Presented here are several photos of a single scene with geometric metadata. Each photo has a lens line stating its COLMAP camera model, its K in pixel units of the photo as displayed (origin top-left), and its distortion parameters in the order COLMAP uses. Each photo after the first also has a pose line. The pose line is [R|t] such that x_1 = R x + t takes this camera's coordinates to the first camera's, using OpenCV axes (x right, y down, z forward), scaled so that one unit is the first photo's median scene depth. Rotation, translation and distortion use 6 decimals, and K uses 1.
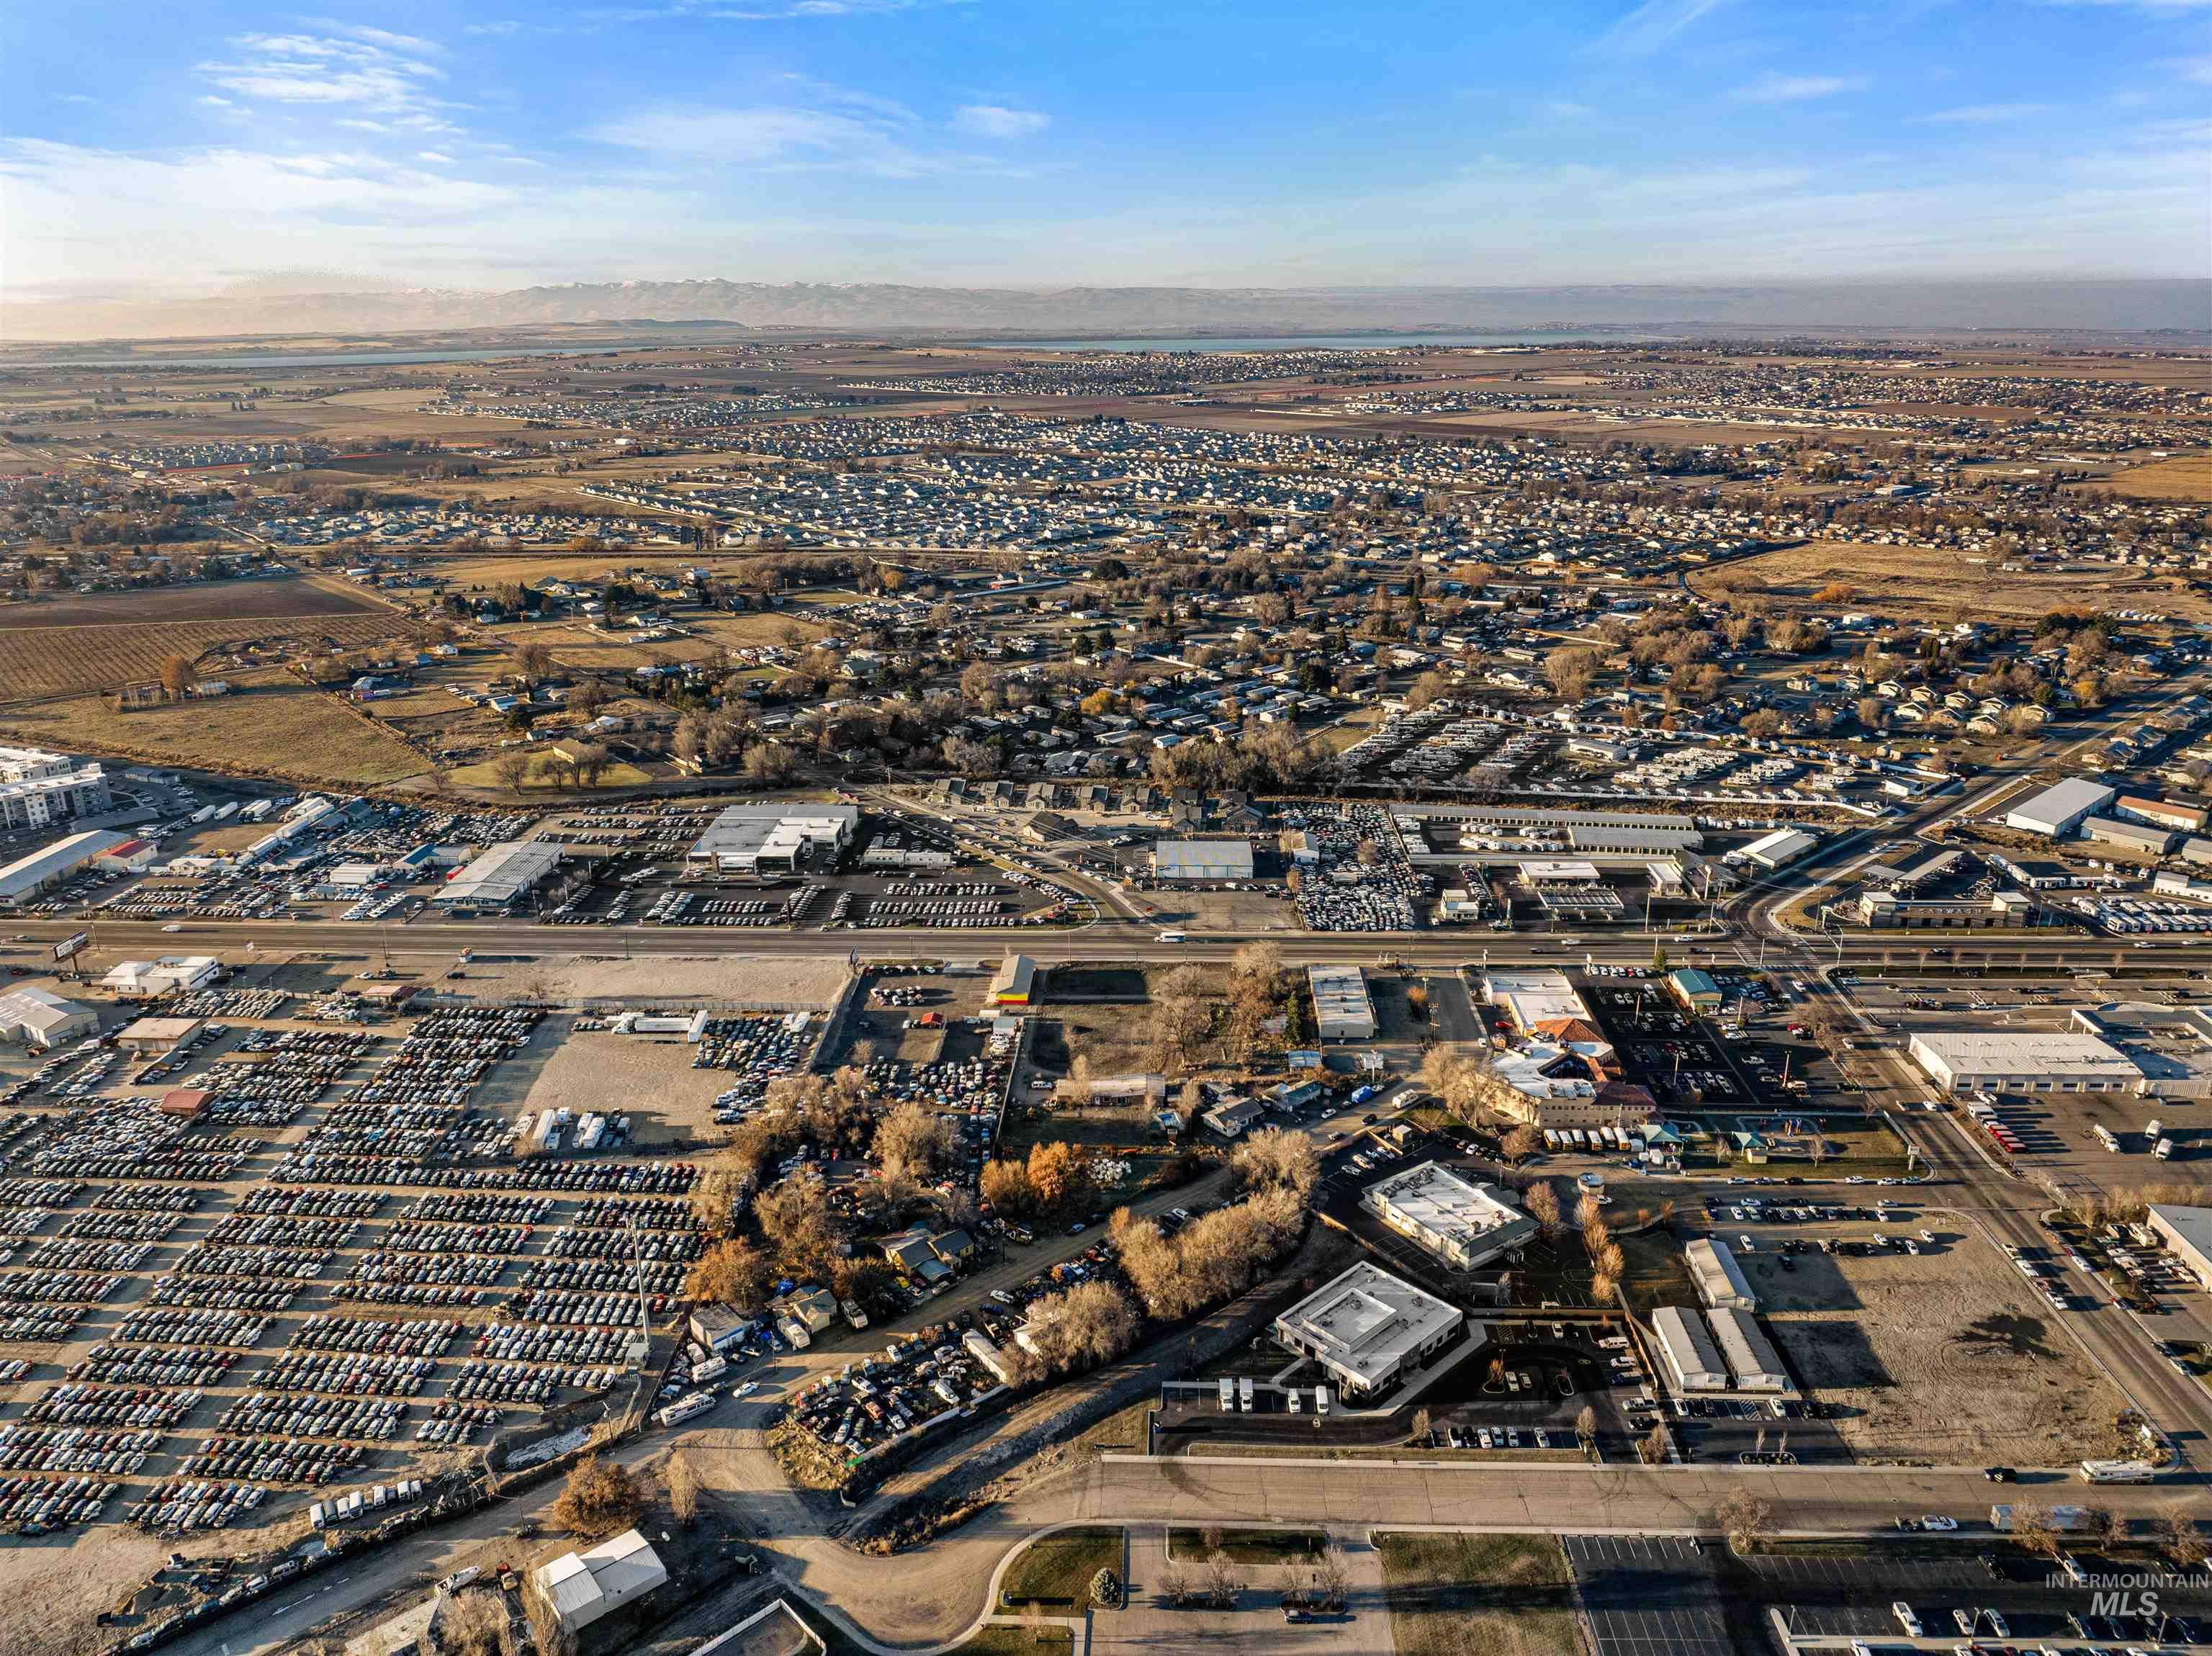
lens RADIAL K [[1553.1, 0, 1101.8], [0, 1553.1, 825.9], [0, 0, 1]] dist [-0.037593, 0.000450]
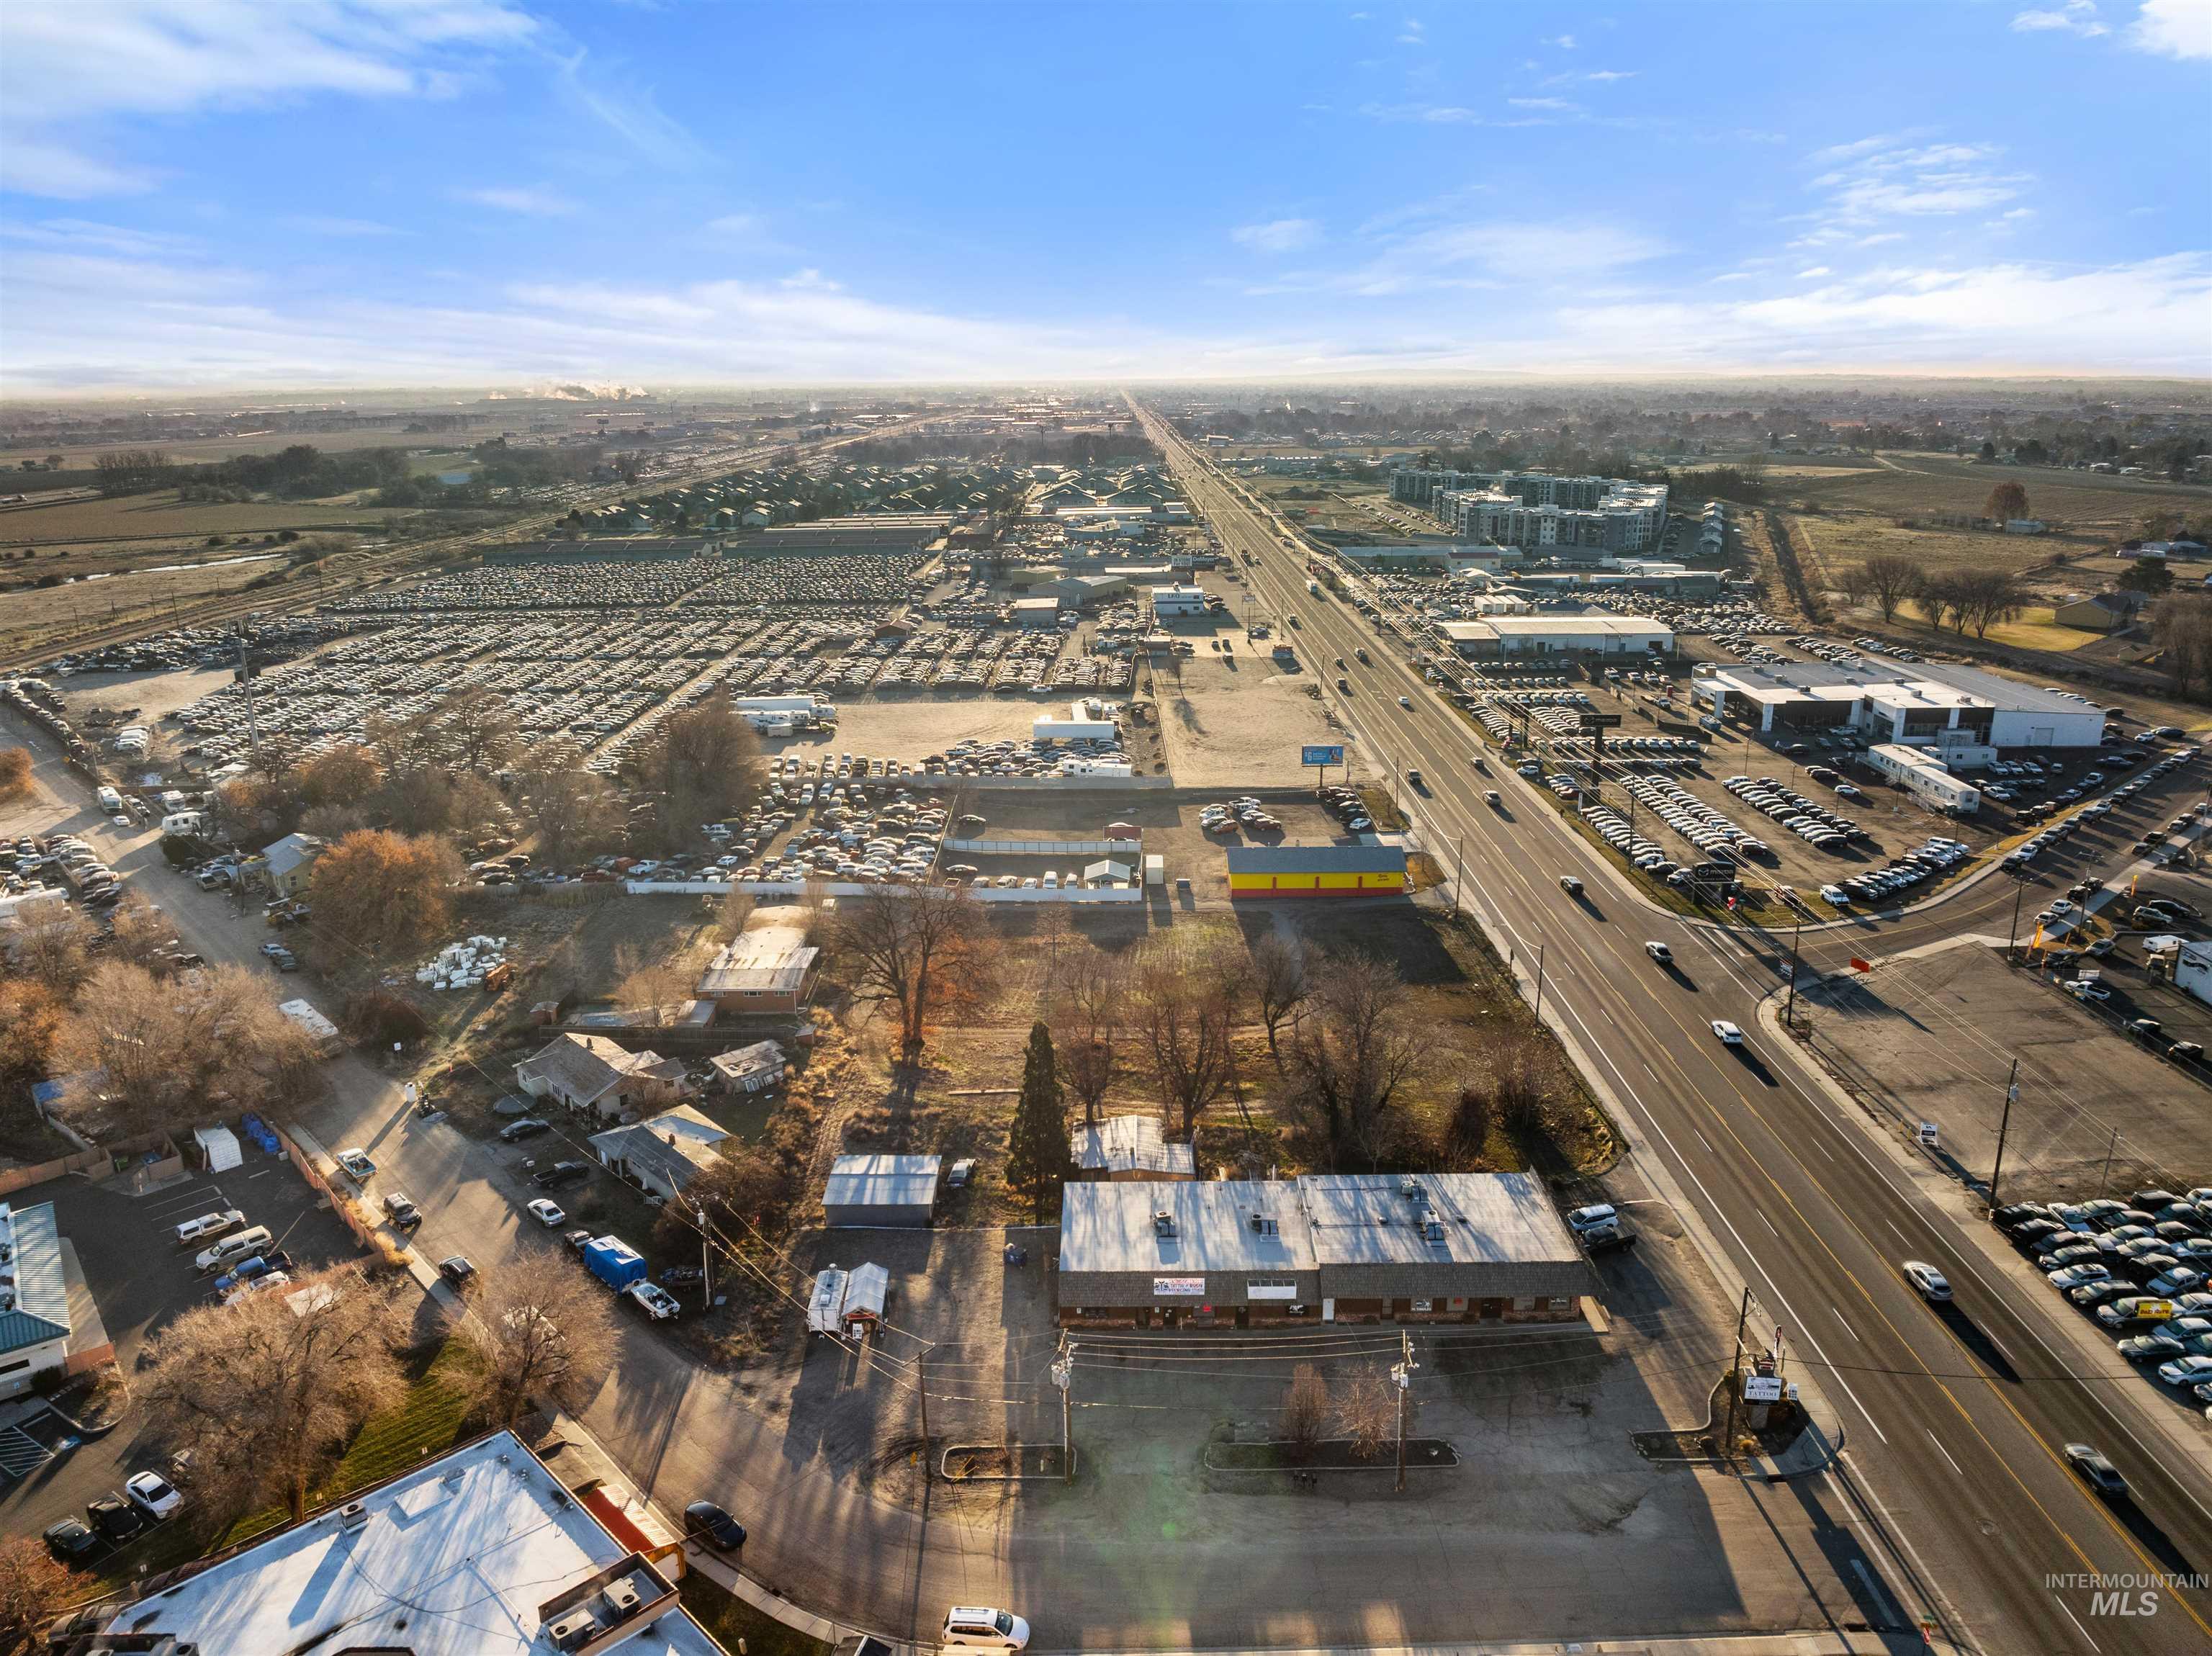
lens RADIAL K [[1553.1, 0, 1101.8], [0, 1553.1, 825.9], [0, 0, 1]] dist [-0.037593, 0.000450]
pose [[0.039654, 0.286376, -0.957297, 0.354438], [-0.307150, 0.915158, 0.261047, -0.011610], [0.950835, 0.283682, 0.124250, 0.831537]]
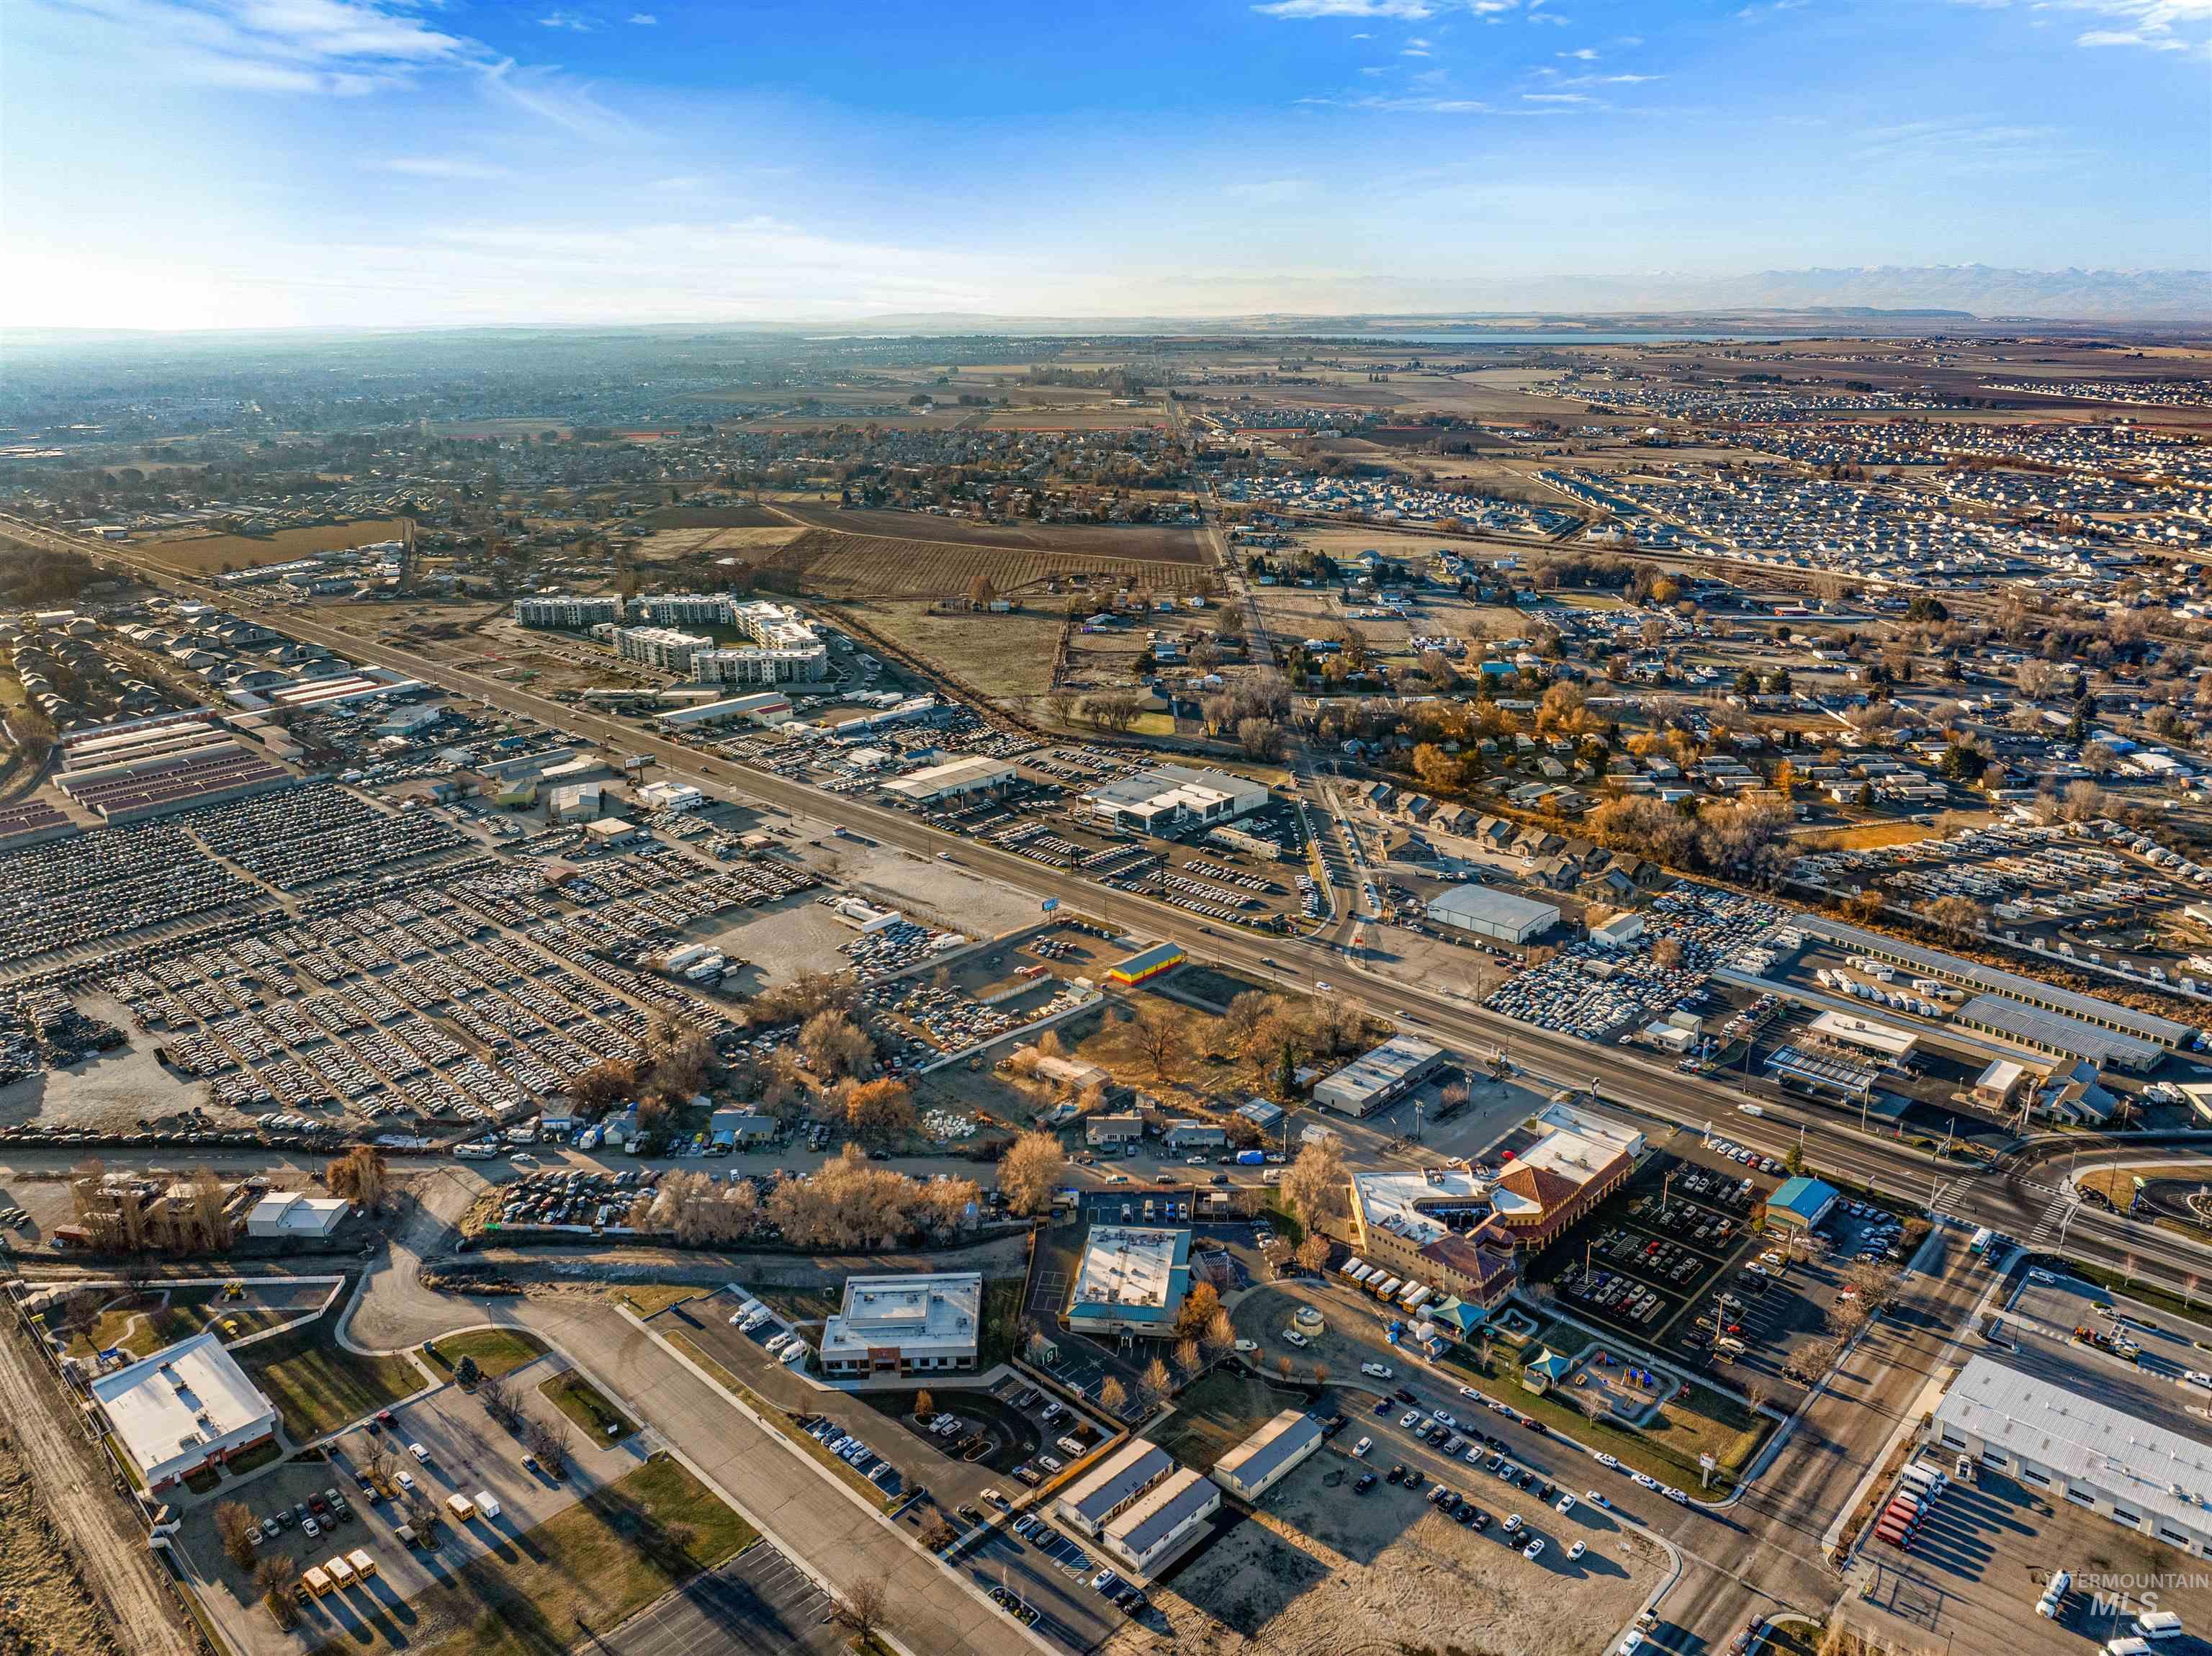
lens RADIAL K [[1569.1, 0, 1127.1], [0, 1569.1, 821.8], [0, 0, 1]] dist [-0.034932, -0.005460]
pose [[0.755312, 0.207316, -0.621711, 0.529289], [-0.205044, 0.975776, 0.076275, -0.064507], [0.622463, 0.069867, 0.779524, 0.167410]]
